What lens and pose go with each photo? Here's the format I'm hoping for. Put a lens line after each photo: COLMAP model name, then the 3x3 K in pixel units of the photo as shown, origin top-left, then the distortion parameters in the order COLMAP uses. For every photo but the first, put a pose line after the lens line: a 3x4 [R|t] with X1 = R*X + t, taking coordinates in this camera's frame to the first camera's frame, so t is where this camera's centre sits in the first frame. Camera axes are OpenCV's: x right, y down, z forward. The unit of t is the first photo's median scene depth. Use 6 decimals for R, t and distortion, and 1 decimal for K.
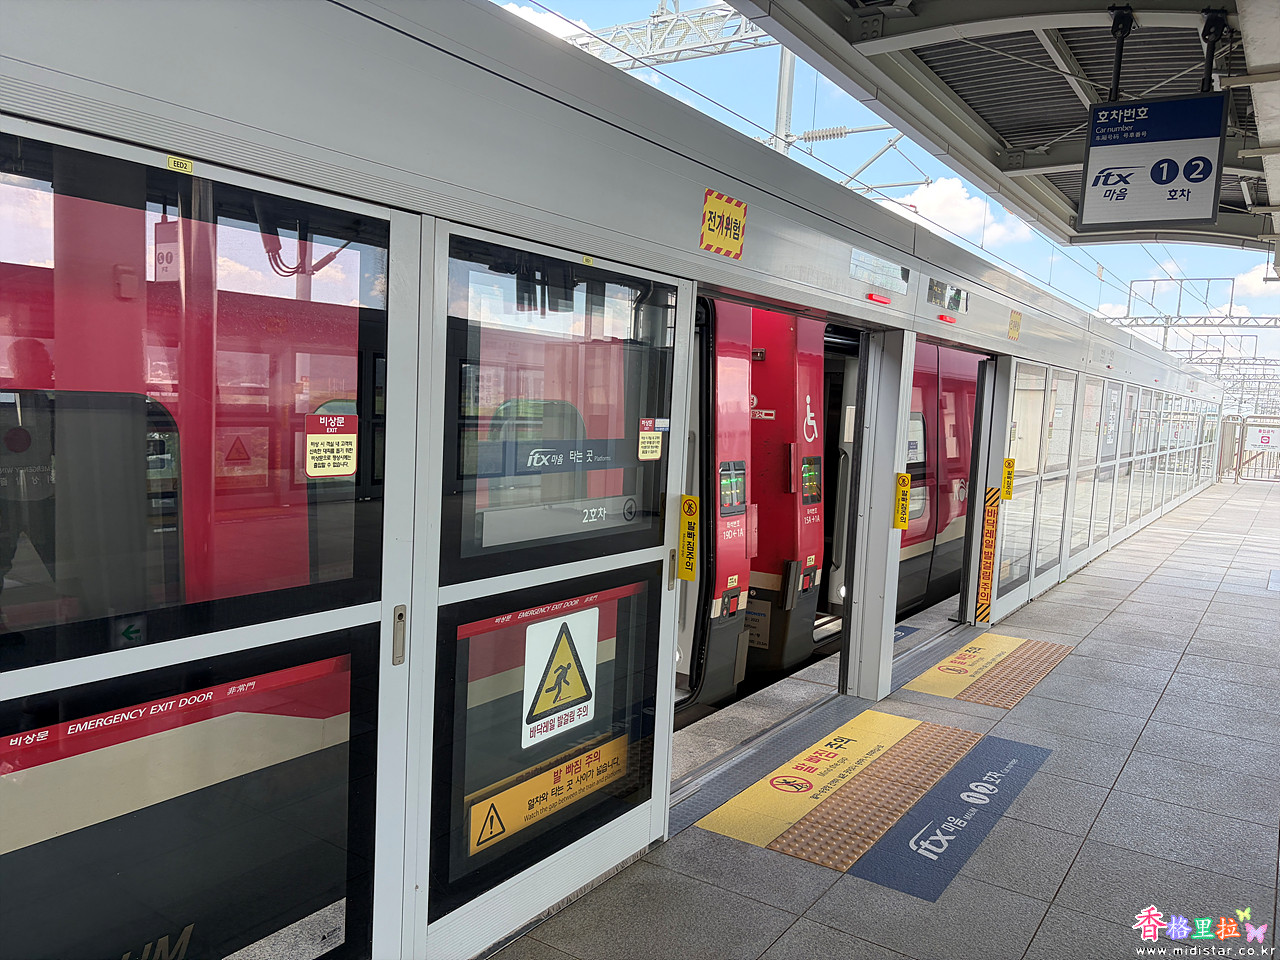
lens RADIAL K [[973.4, 0, 640.0], [0, 973.4, 480.0], [0, 0, 1]] dist [0.071213, -0.002465]
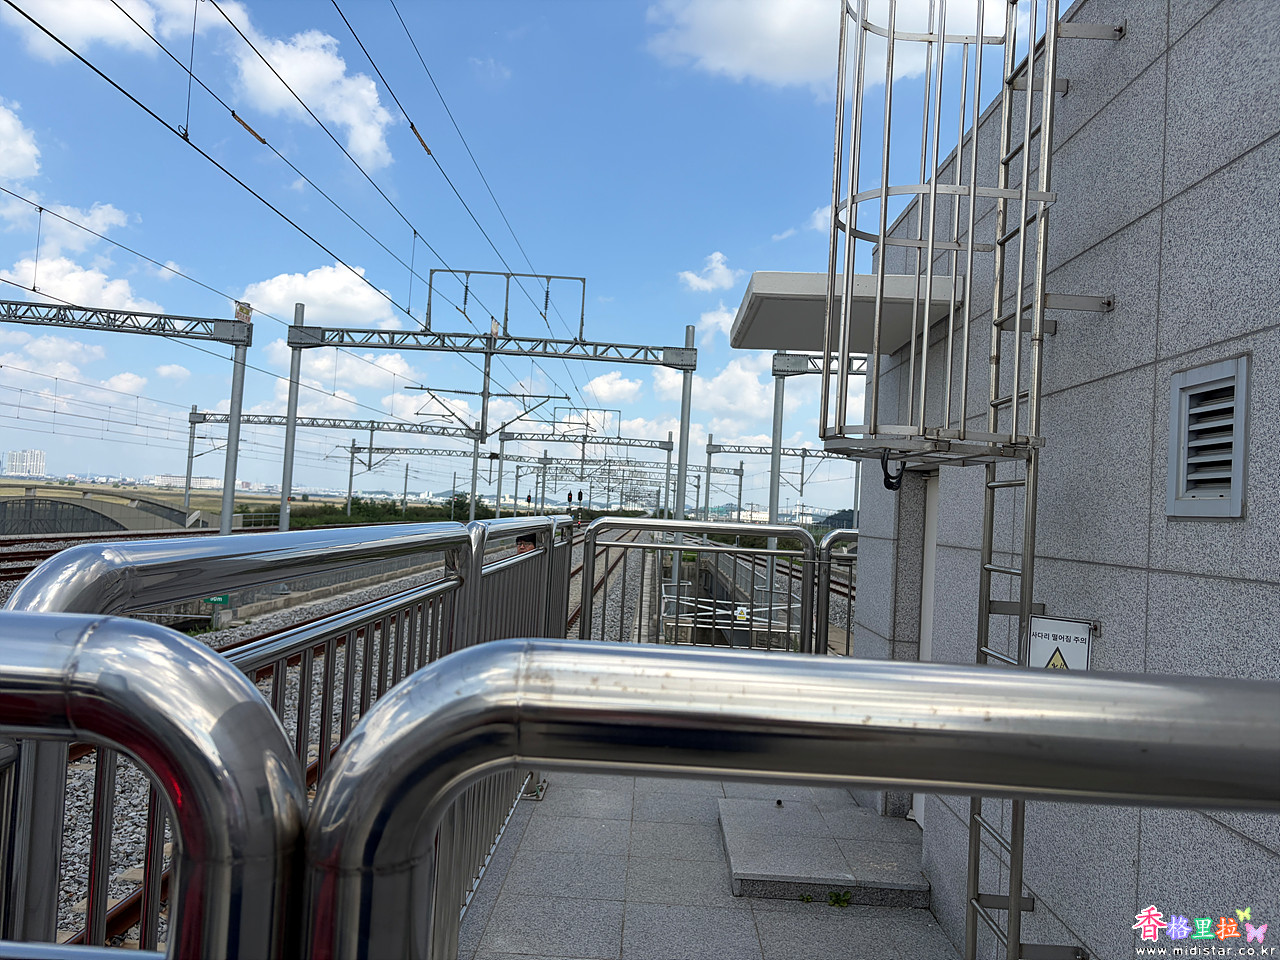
lens RADIAL K [[973.4, 0, 640.0], [0, 973.4, 480.0], [0, 0, 1]] dist [0.071213, -0.002465]
pose [[0.841698, 0.021845, 0.539507, 0.311405], [0.023909, 0.996693, -0.077659, -0.038713], [-0.539420, 0.078264, 0.838392, 0.506403]]
